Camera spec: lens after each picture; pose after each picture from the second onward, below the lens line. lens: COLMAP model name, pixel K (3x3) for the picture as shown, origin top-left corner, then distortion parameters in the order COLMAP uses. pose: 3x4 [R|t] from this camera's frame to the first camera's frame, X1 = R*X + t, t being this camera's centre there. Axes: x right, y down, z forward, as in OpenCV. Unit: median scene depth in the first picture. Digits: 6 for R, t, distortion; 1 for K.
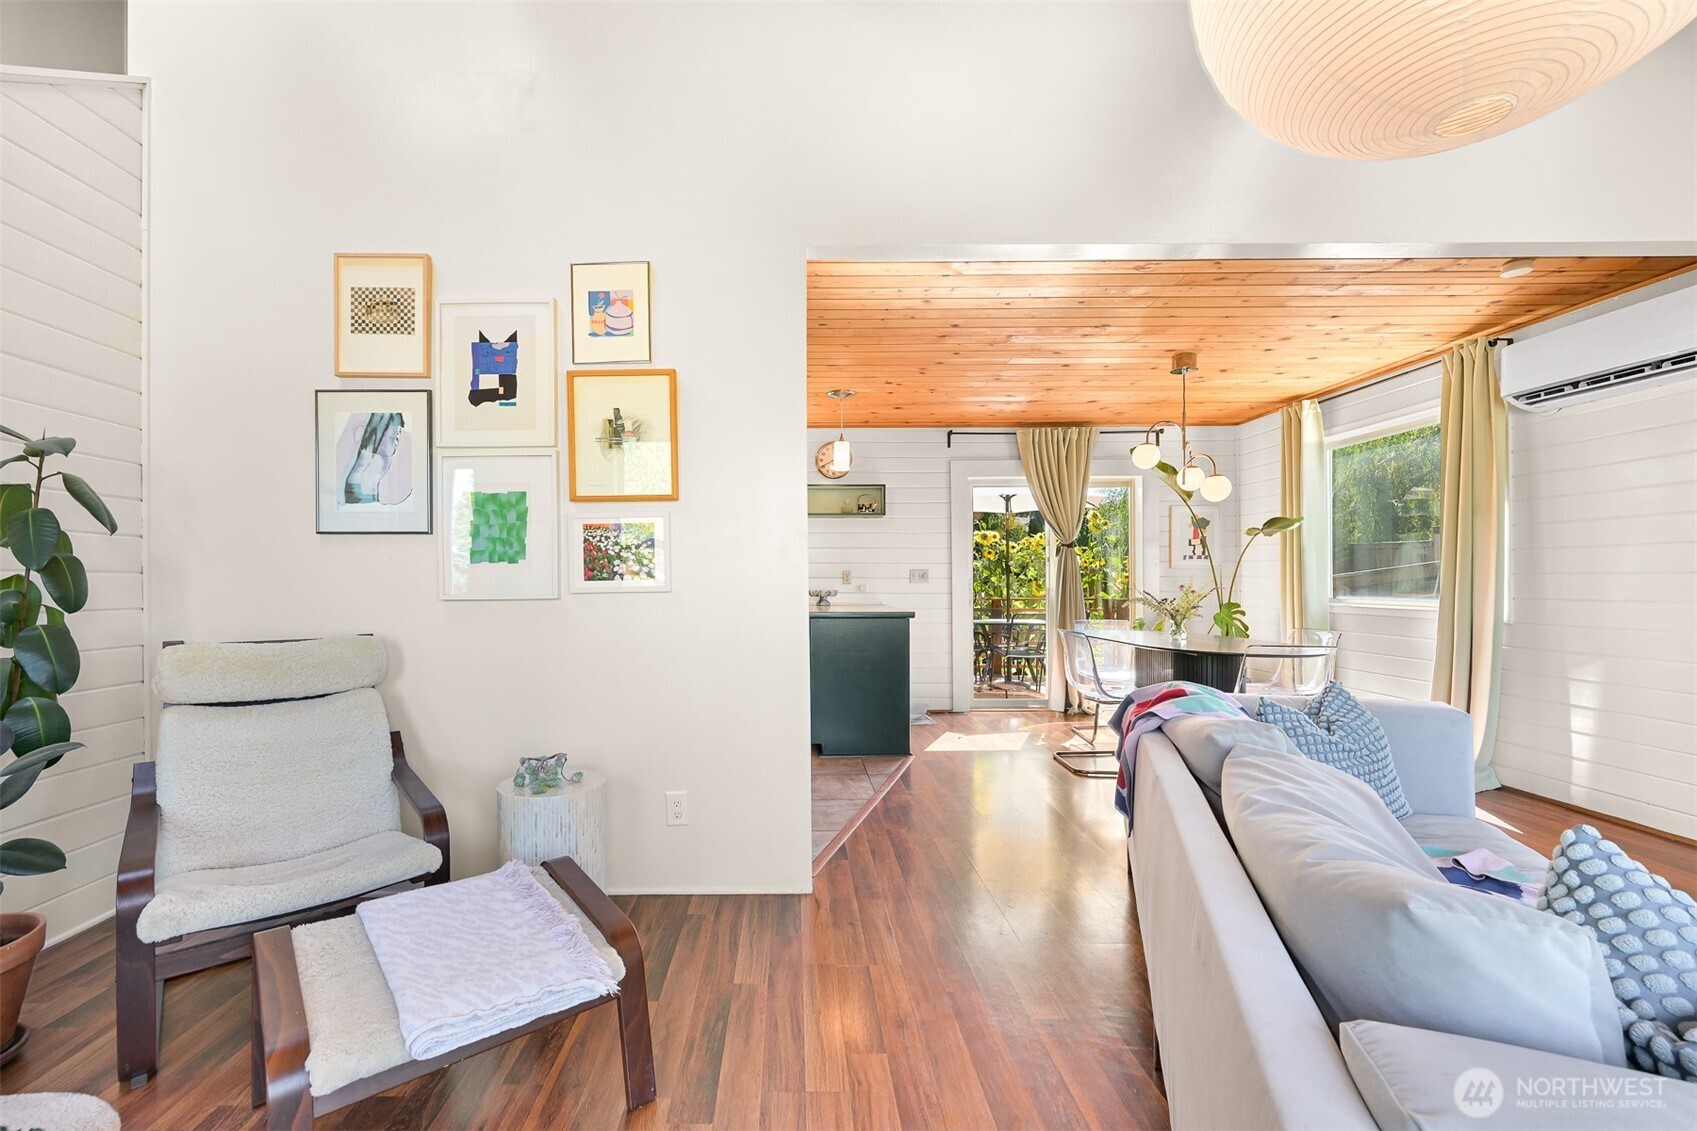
lens RADIAL K [[704.5, 0, 802.4], [0, 704.5, 581.8], [0, 0, 1]] dist [0.000740, 0.000038]
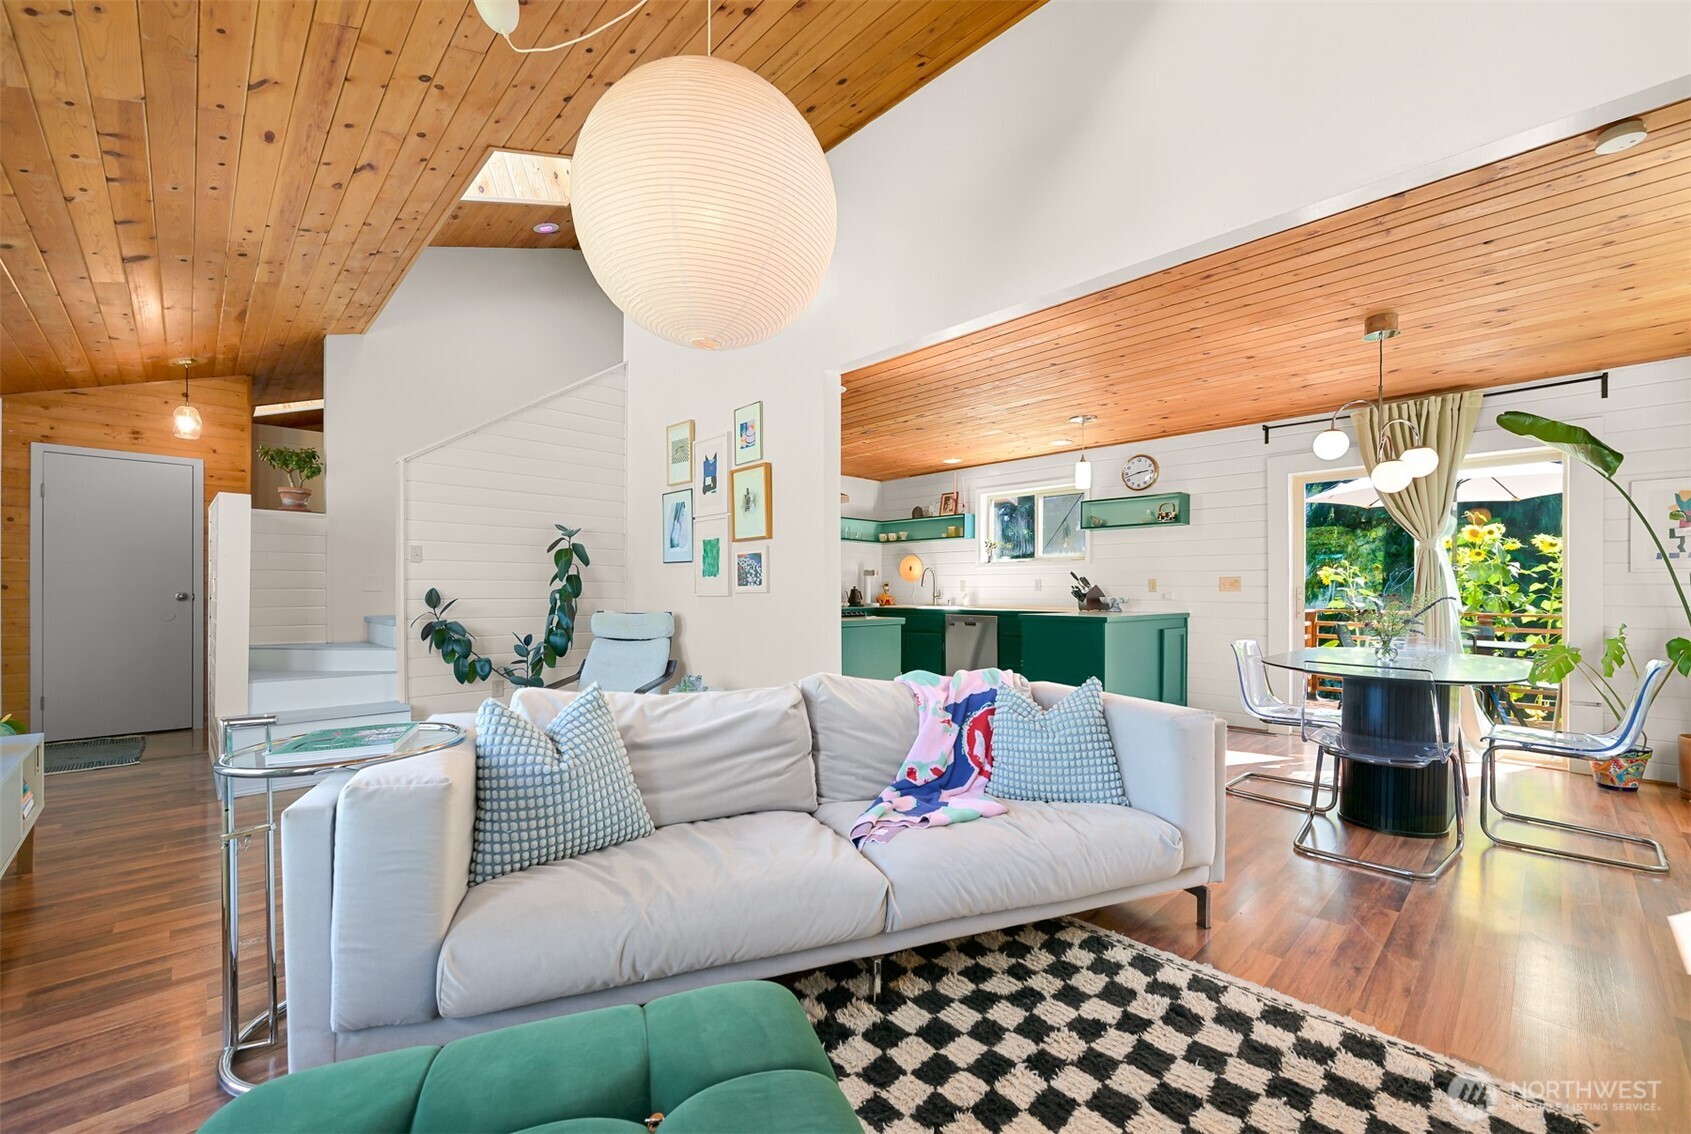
lens RADIAL K [[702.8, 0, 881.0], [0, 702.8, 592.9], [0, 0, 1]] dist [0.000147, -0.000200]
pose [[0.706137, 0.007009, -0.708041, 0.740965], [-0.005684, 0.999975, 0.004230, 0.003434], [0.708053, 0.001037, 0.706159, -0.001832]]
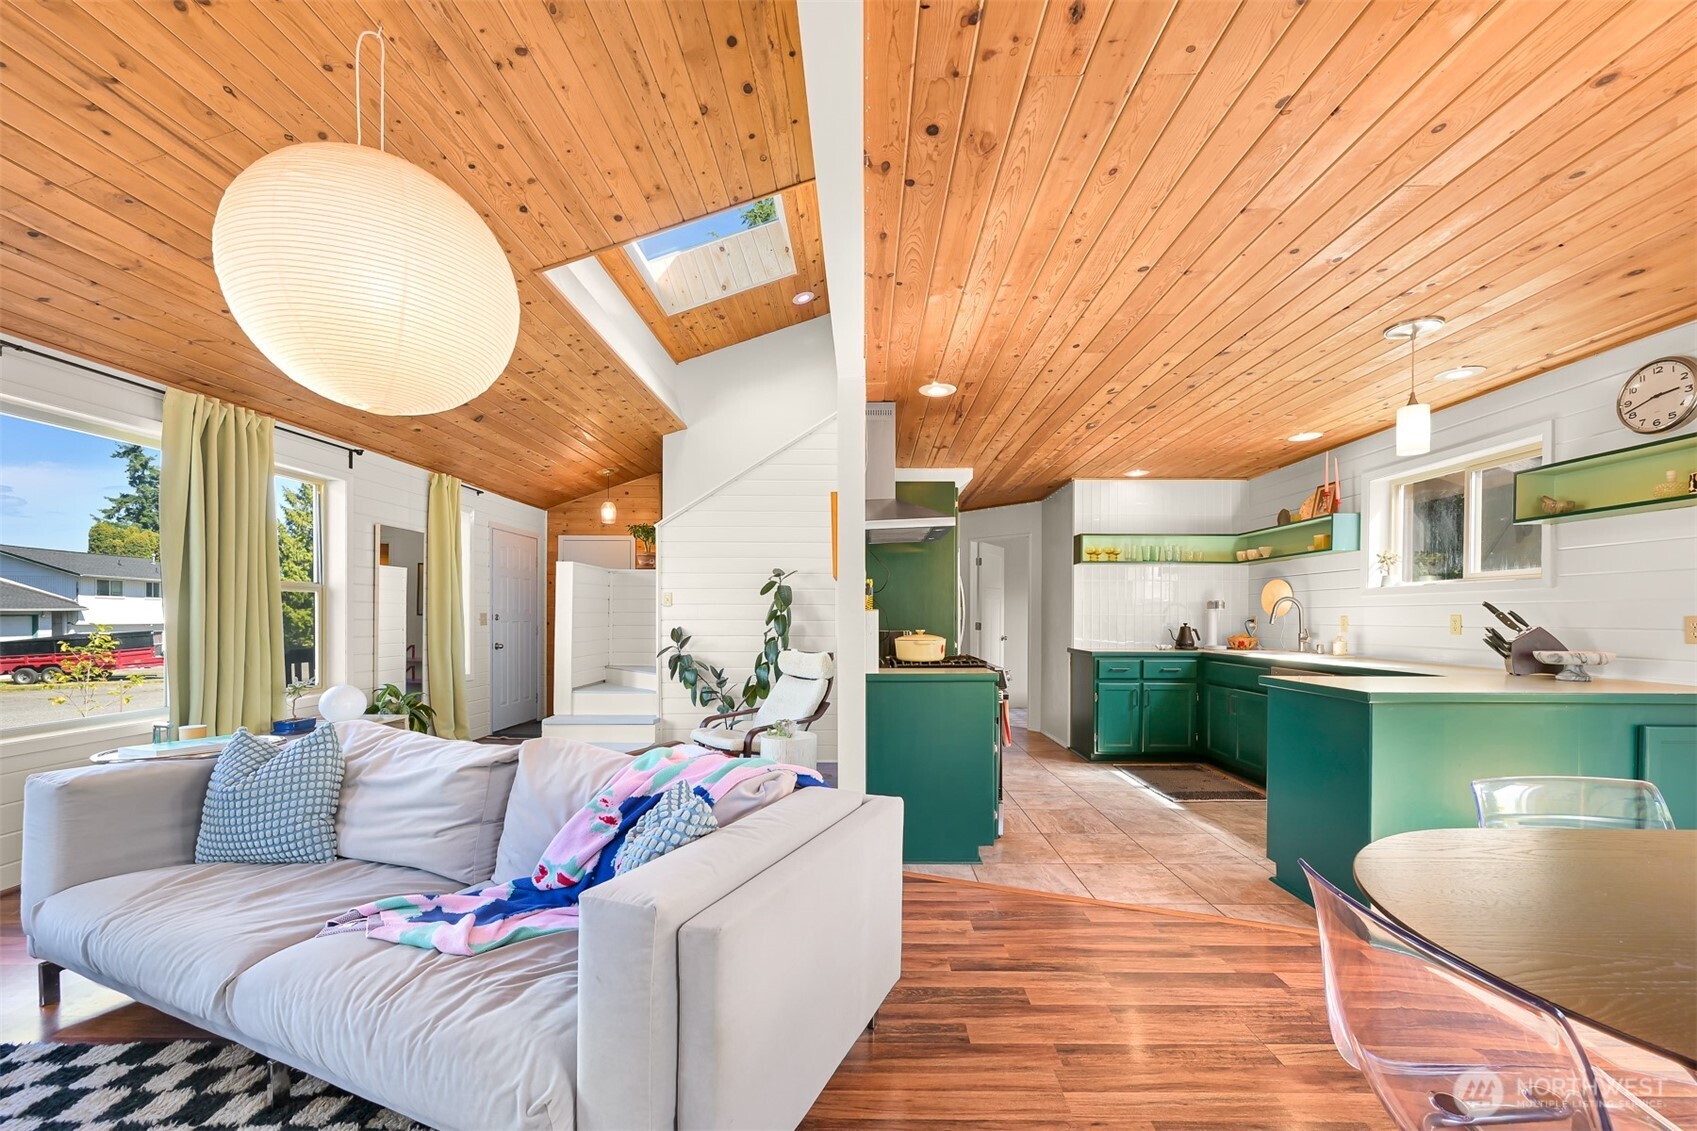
lens RADIAL K [[708.1, 0, 860.8], [0, 708.1, 619.7], [0, 0, 1]] dist [-0.001925, 0.000313]
pose [[-0.029286, 0.008747, -0.999533, 0.820366], [-0.004510, 0.999950, 0.008883, -0.021869], [0.999561, 0.004768, -0.029246, 0.650980]]
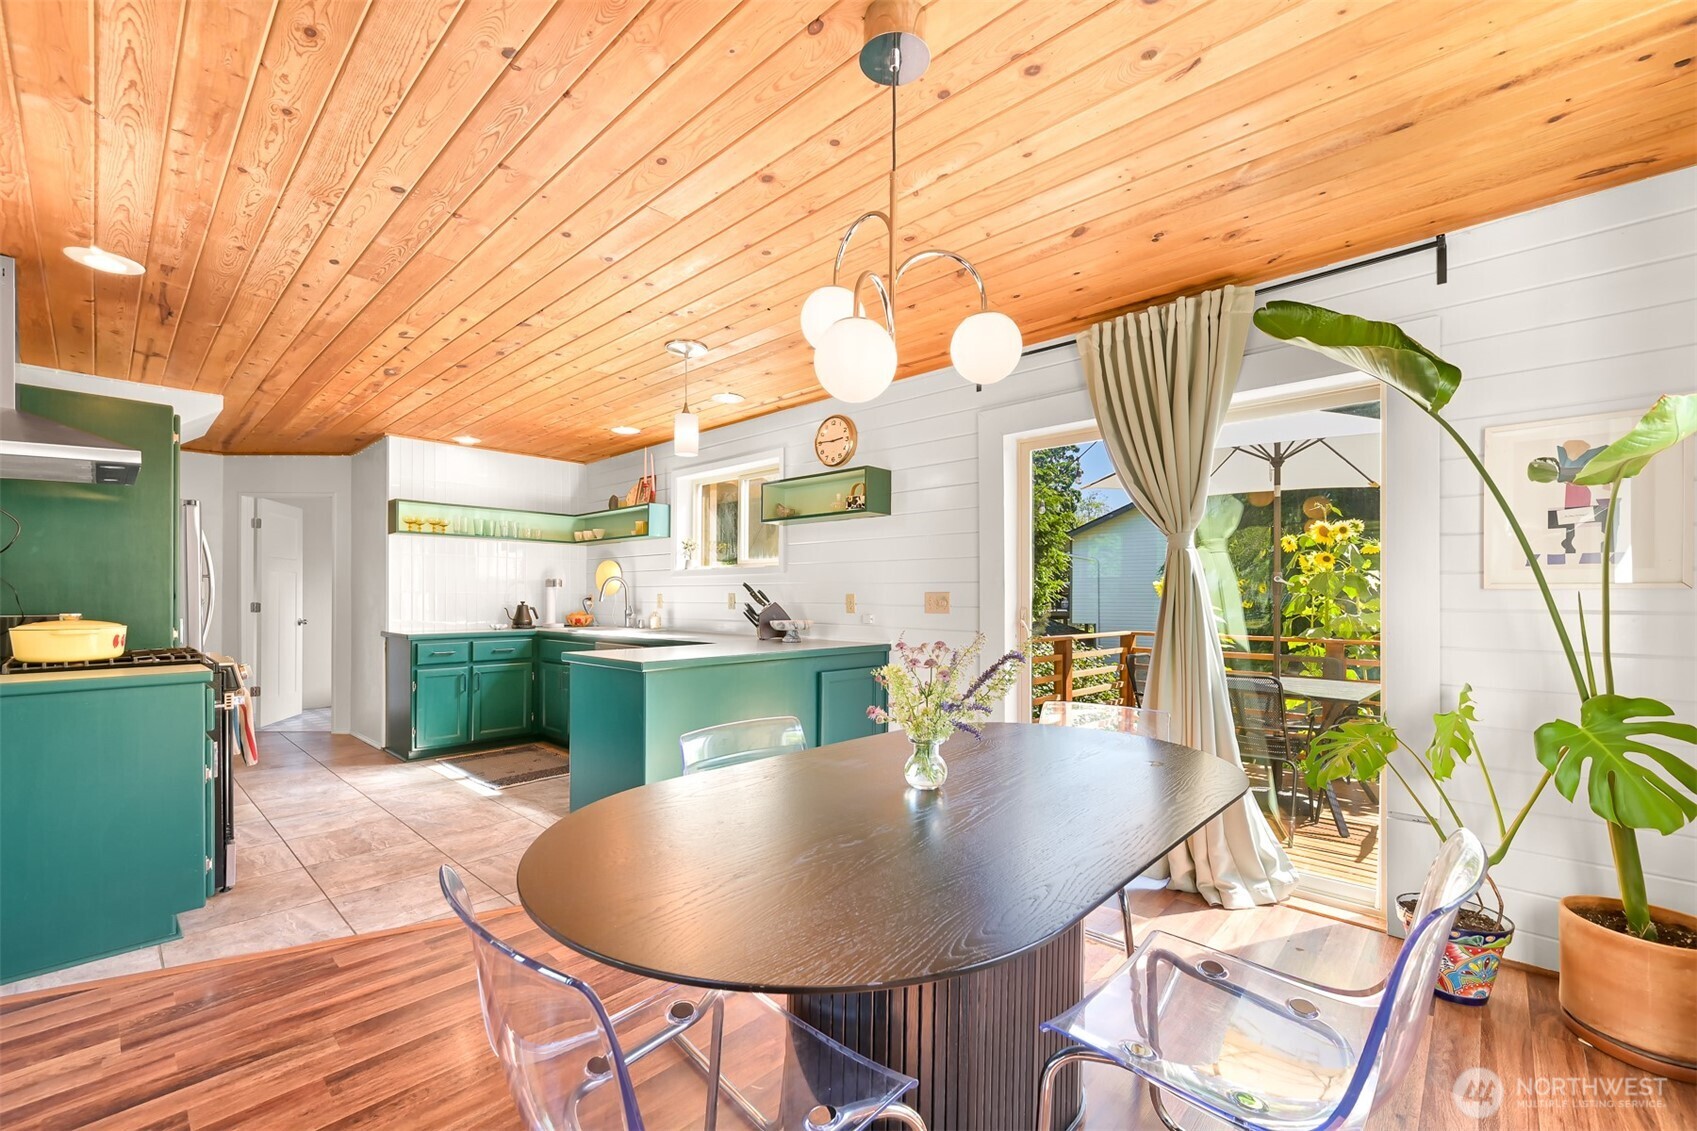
lens RADIAL K [[691.1, 0, 872.4], [0, 691.1, 597.4], [0, 0, 1]] dist [-0.000423, 0.000068]
pose [[0.728462, 0.005980, -0.685060, 0.810282], [-0.006091, 0.999979, 0.002252, -0.020729], [0.685059, 0.002532, 0.728483, 0.744219]]
